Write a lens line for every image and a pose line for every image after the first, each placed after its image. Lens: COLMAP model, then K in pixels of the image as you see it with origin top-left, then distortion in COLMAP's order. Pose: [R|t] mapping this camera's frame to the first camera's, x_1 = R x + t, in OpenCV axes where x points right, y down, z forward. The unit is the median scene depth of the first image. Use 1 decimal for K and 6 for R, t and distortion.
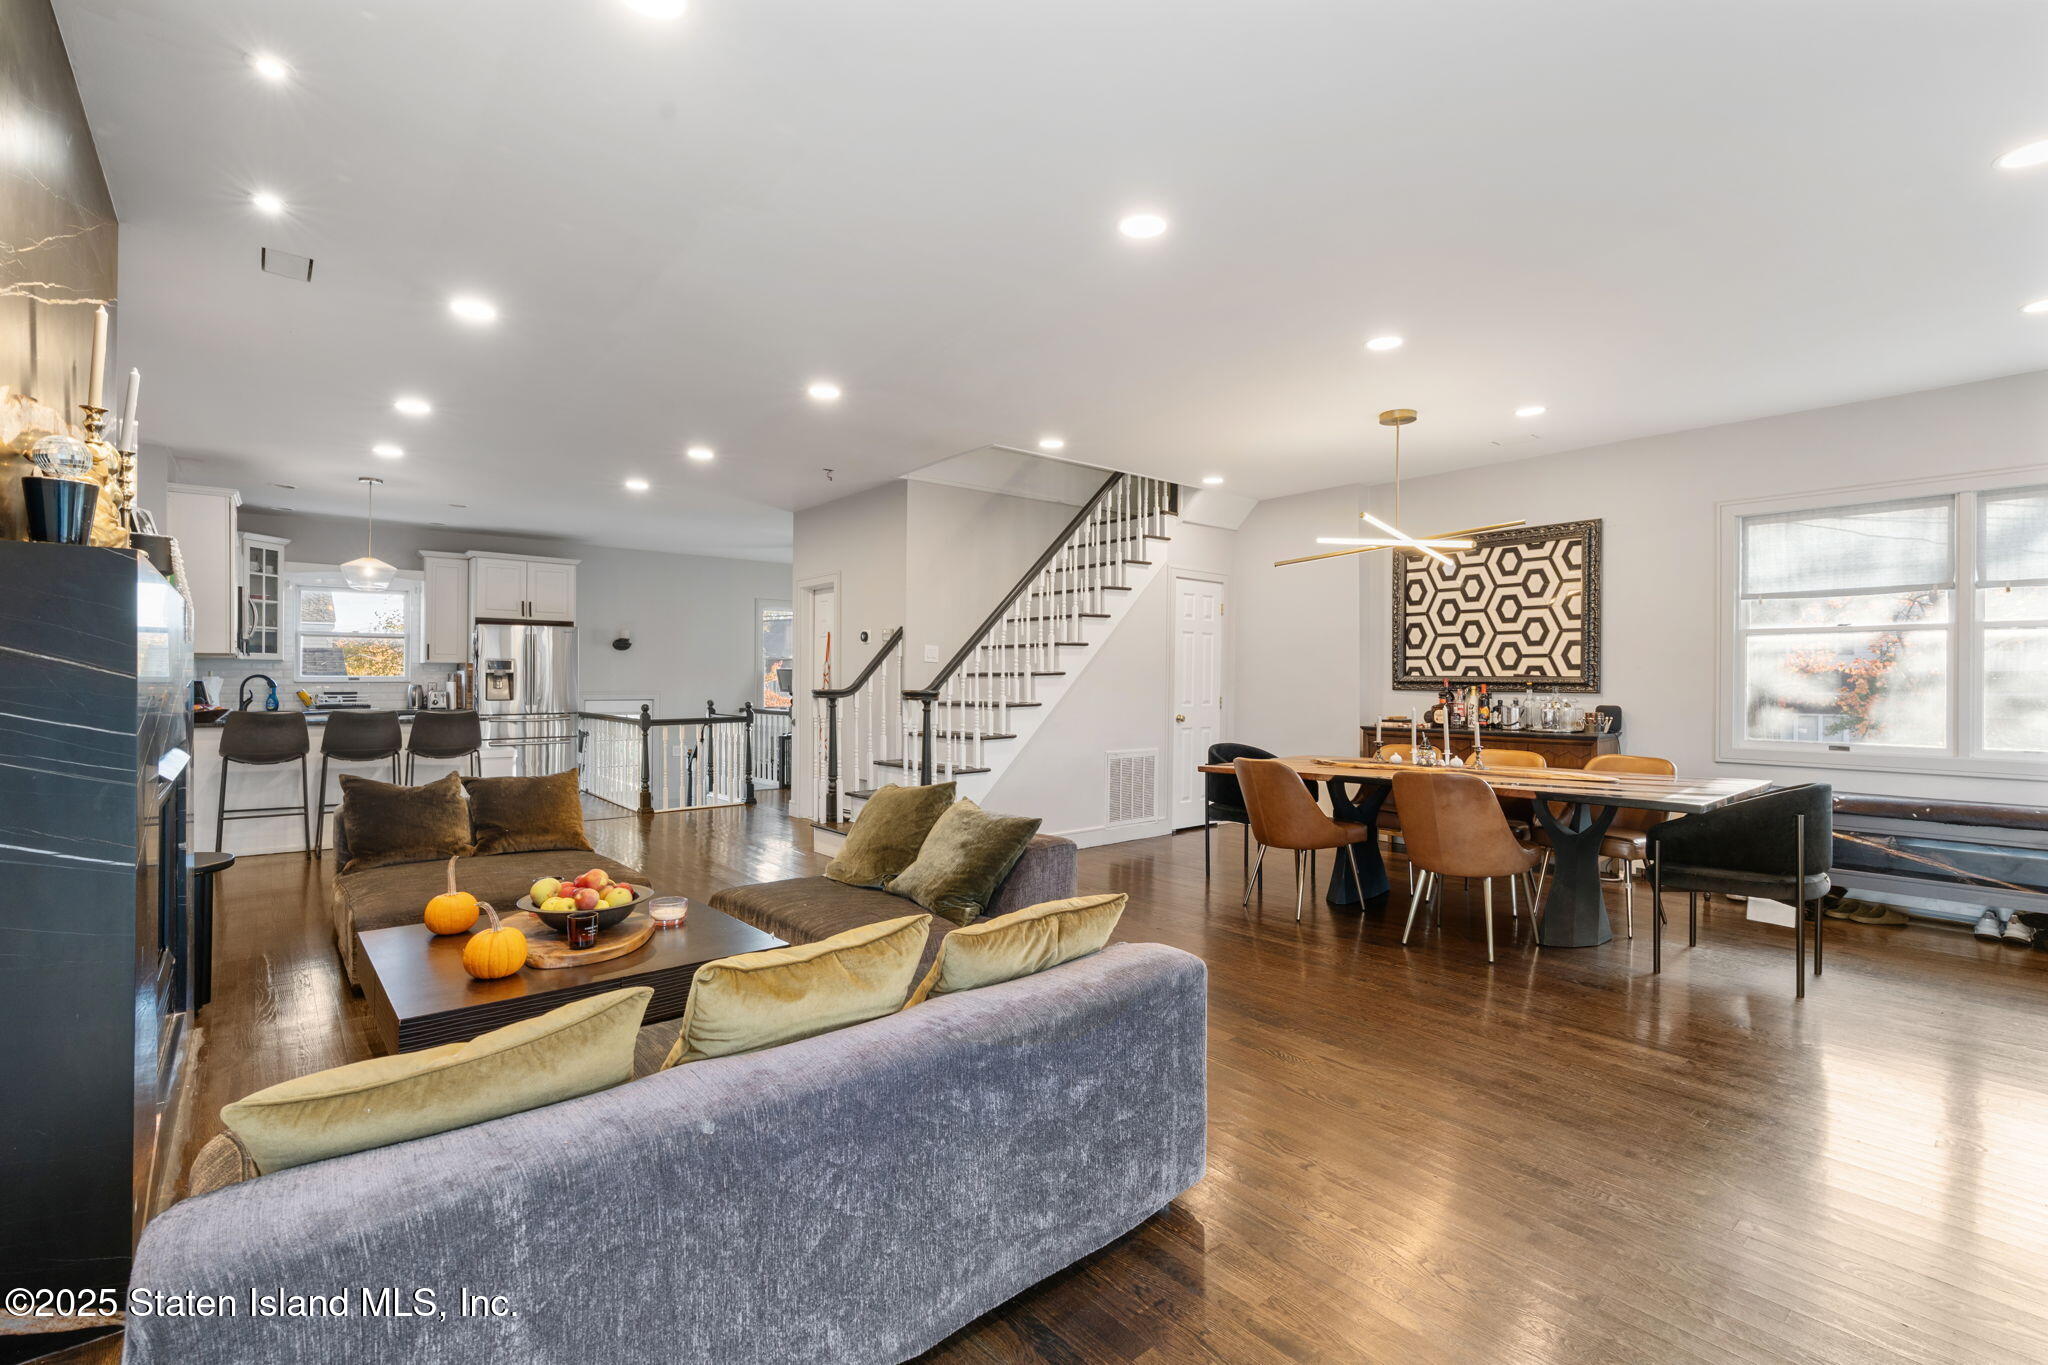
lens RADIAL K [[909.7, 0, 1025.0], [0, 909.7, 684.9], [0, 0, 1]] dist [-0.010118, 0.004537]
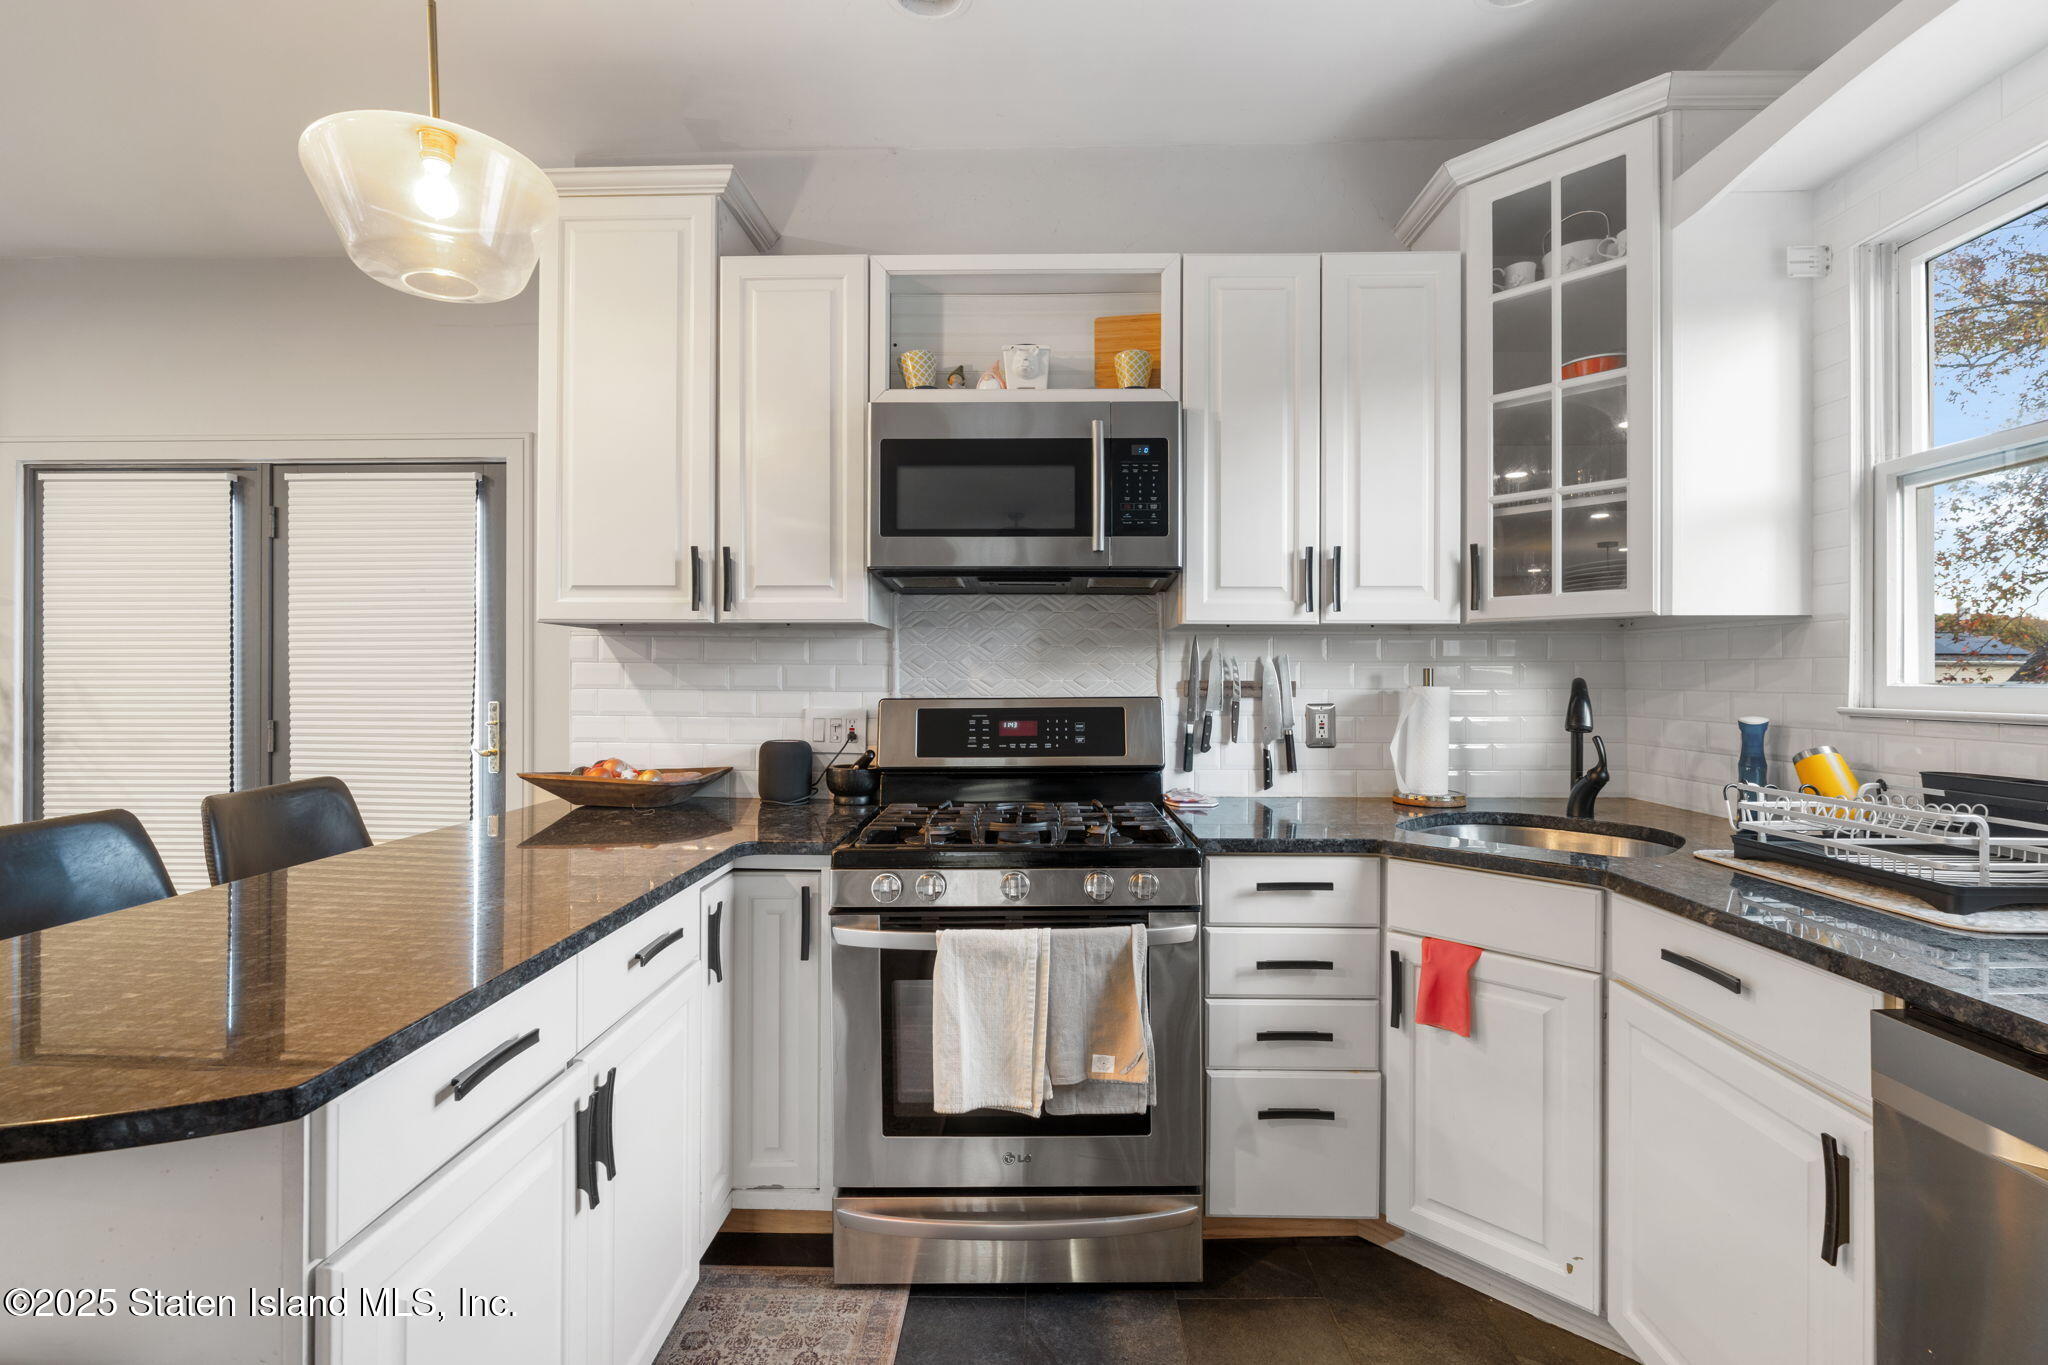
lens RADIAL K [[909.7, 0, 1038.9], [0, 909.7, 679.7], [0, 0, 1]] dist [-0.010118, 0.004537]
pose [[-0.652876, 0.000181, -0.757464, -0.694477], [-0.003186, 0.999990, 0.002985, -0.014063], [0.757458, 0.004363, -0.652870, 1.323996]]
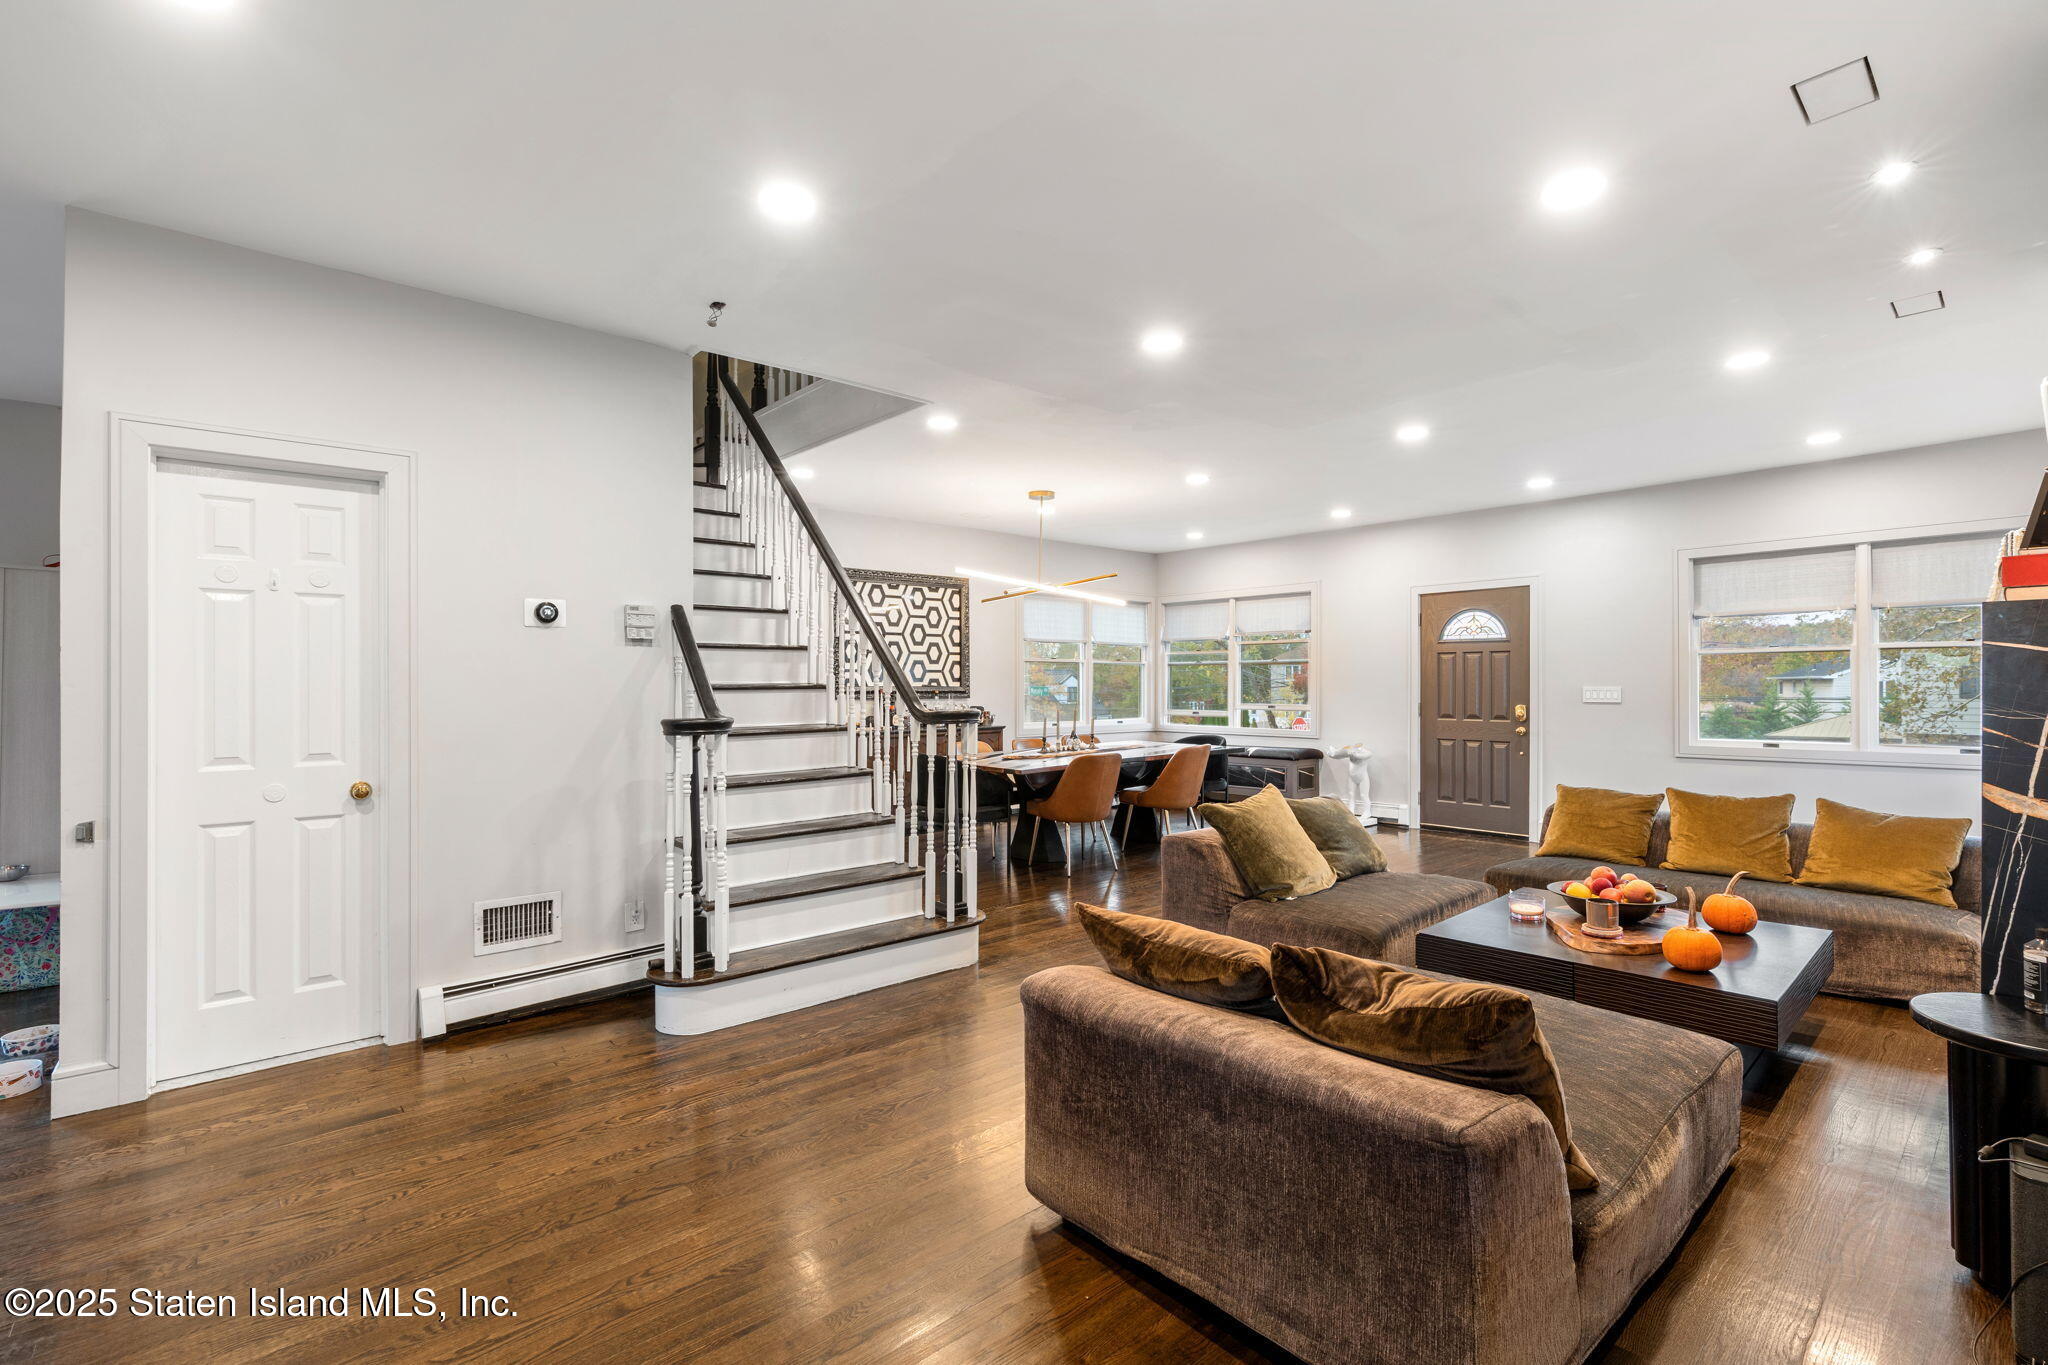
lens RADIAL K [[909.7, 0, 1039.8], [0, 909.7, 681.7], [0, 0, 1]] dist [-0.010118, 0.004537]
pose [[-0.023119, 0.000137, 0.999733, -0.748303], [0.007522, 0.999972, 0.000037, -0.014582], [-0.999704, 0.007521, -0.023119, 0.825368]]
